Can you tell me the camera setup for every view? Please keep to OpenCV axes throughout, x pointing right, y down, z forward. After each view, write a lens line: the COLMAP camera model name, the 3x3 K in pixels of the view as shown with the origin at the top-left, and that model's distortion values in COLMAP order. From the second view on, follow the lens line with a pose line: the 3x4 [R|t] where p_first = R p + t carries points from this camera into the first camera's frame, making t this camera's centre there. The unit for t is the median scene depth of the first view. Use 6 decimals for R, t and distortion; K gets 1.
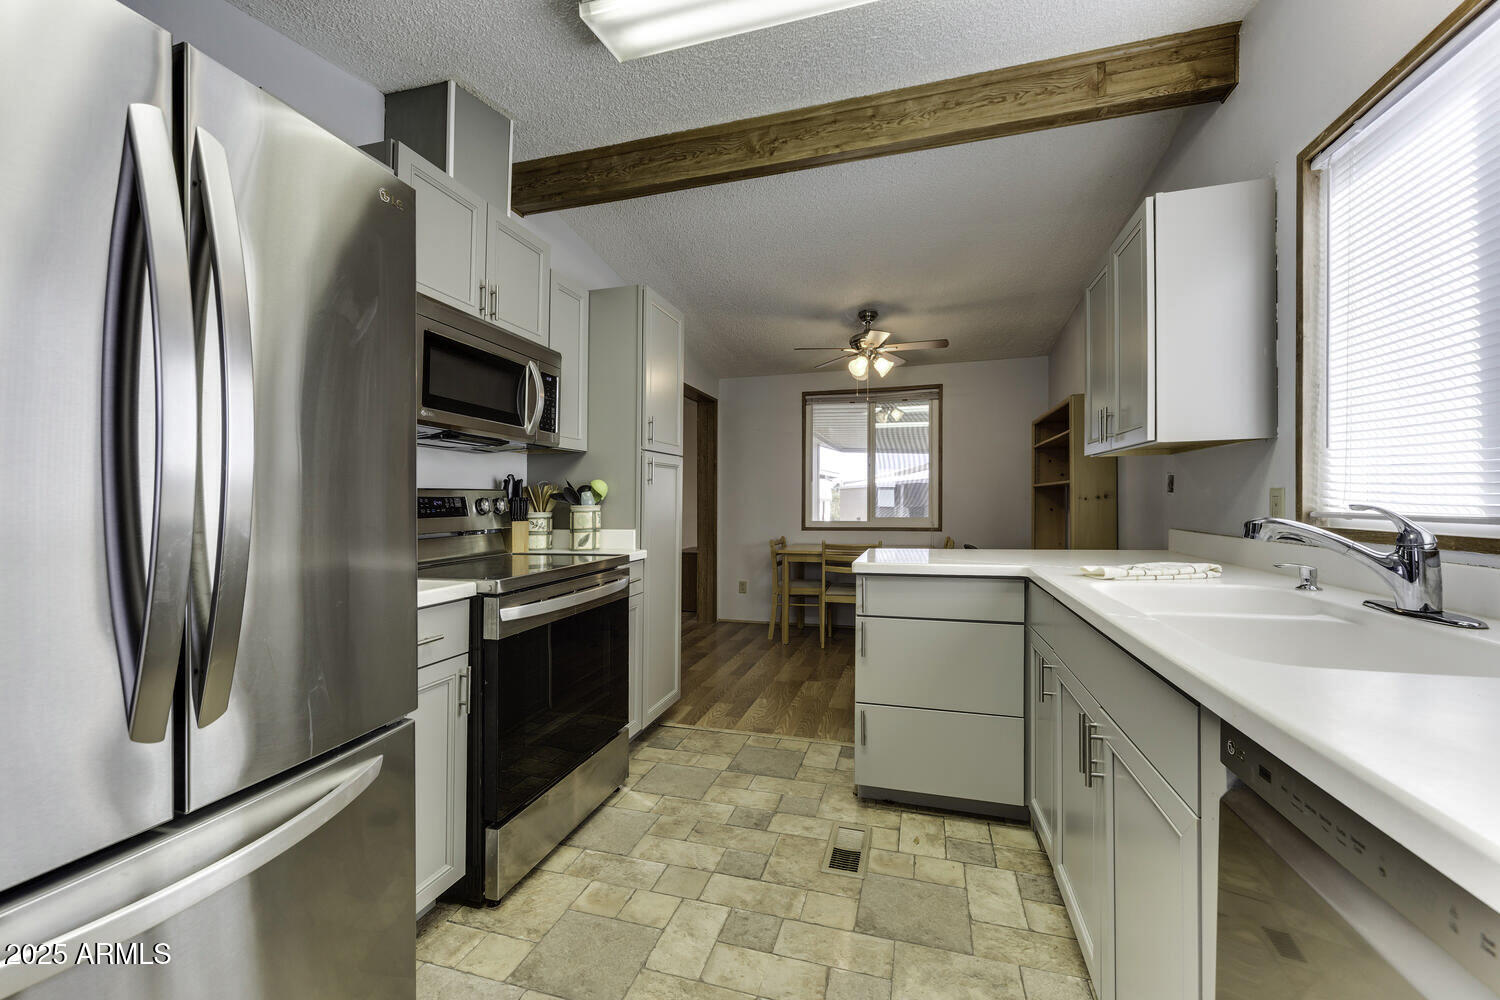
lens RADIAL K [[592.2, 0, 757.3], [0, 592.2, 488.5], [0, 0, 1]] dist [0.002224, -0.000850]
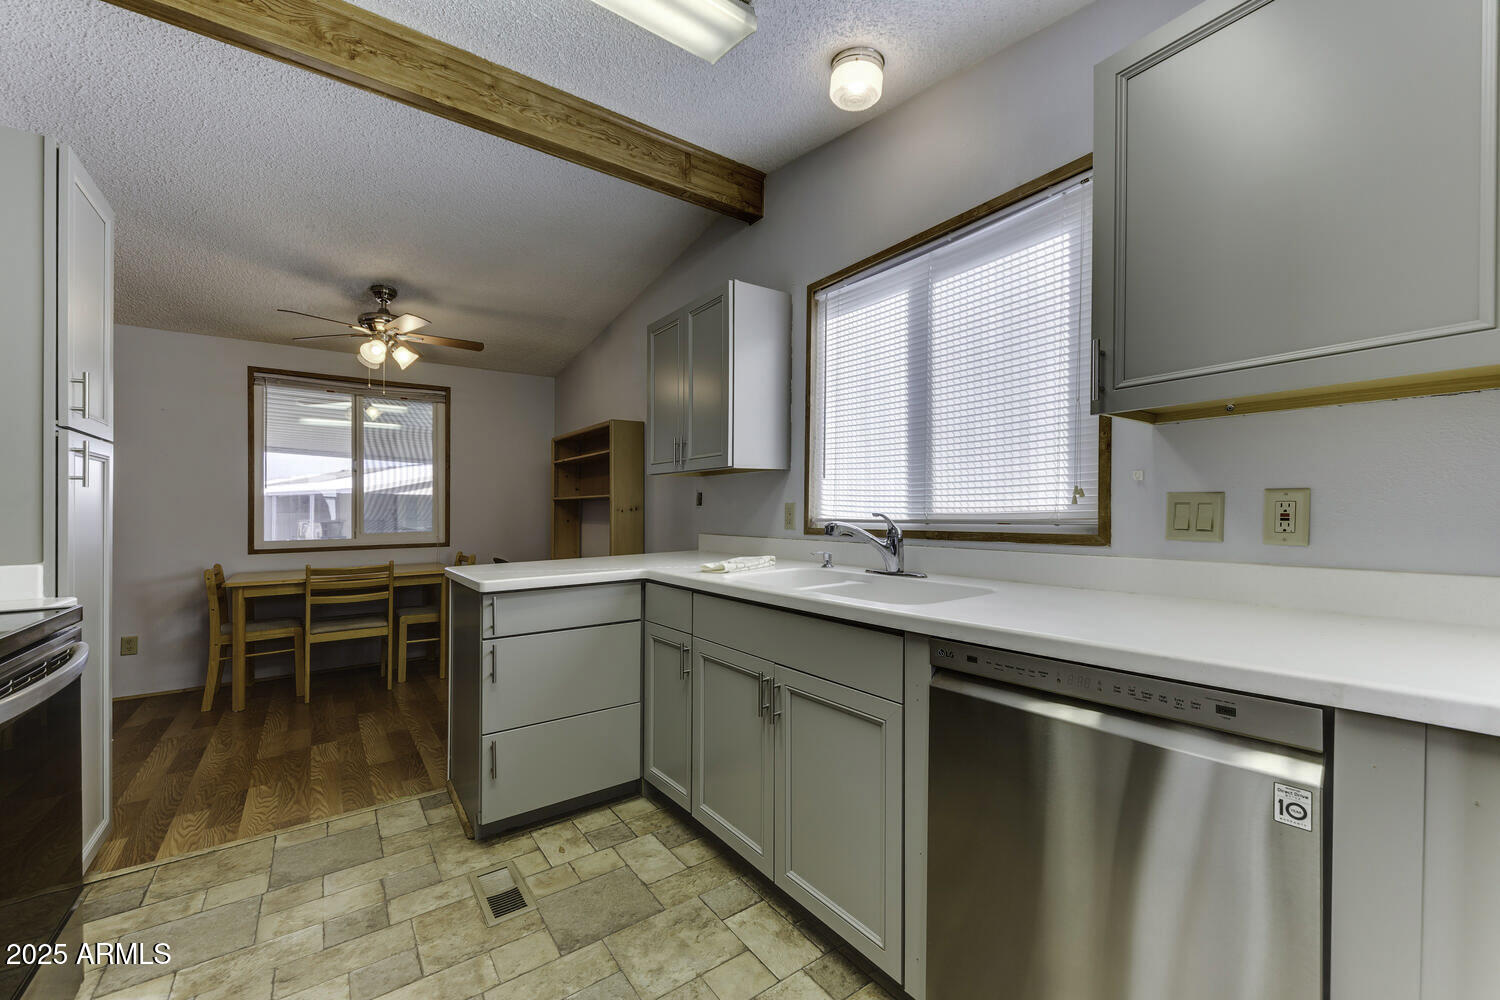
lens RADIAL K [[592.2, 0, 748.0], [0, 592.2, 516.6], [0, 0, 1]] dist [0.002224, -0.000850]
pose [[0.610953, -0.008244, 0.791624, -0.287488], [-0.012085, 0.999732, 0.019738, 0.003450], [-0.791574, -0.021625, 0.610690, 0.126595]]
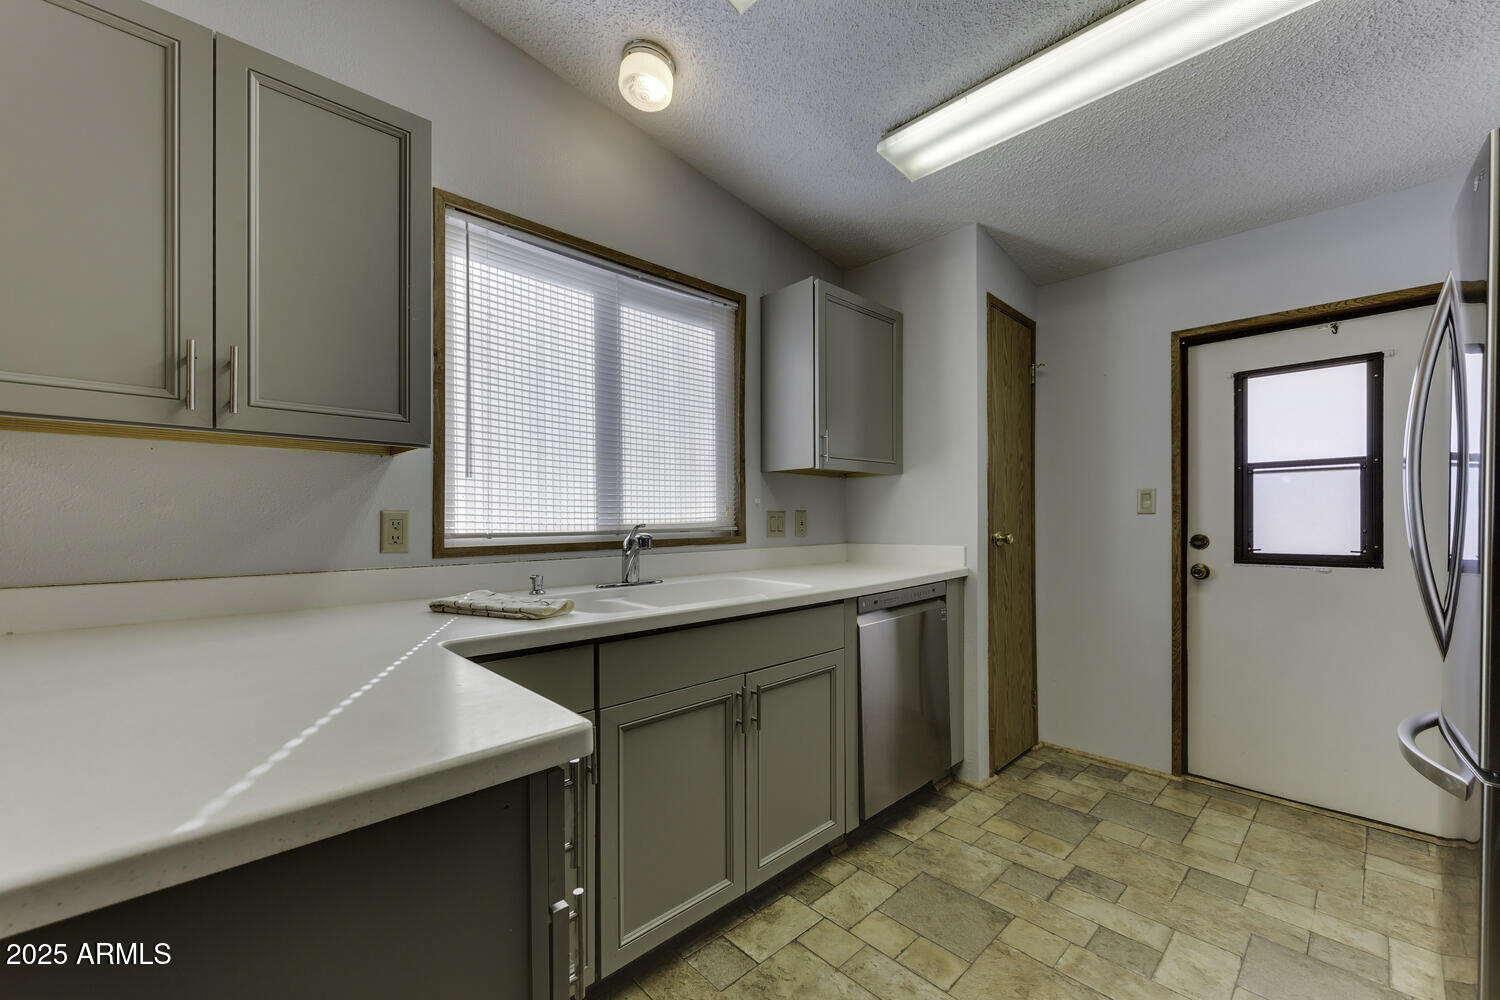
lens RADIAL K [[592.2, 0, 757.2], [0, 592.2, 522.4], [0, 0, 1]] dist [0.002224, -0.000850]
pose [[-0.872188, 0.008404, 0.489099, 0.025759], [0.002196, 0.999910, -0.013264, 0.029977], [-0.489167, -0.010495, -0.872127, 1.516731]]
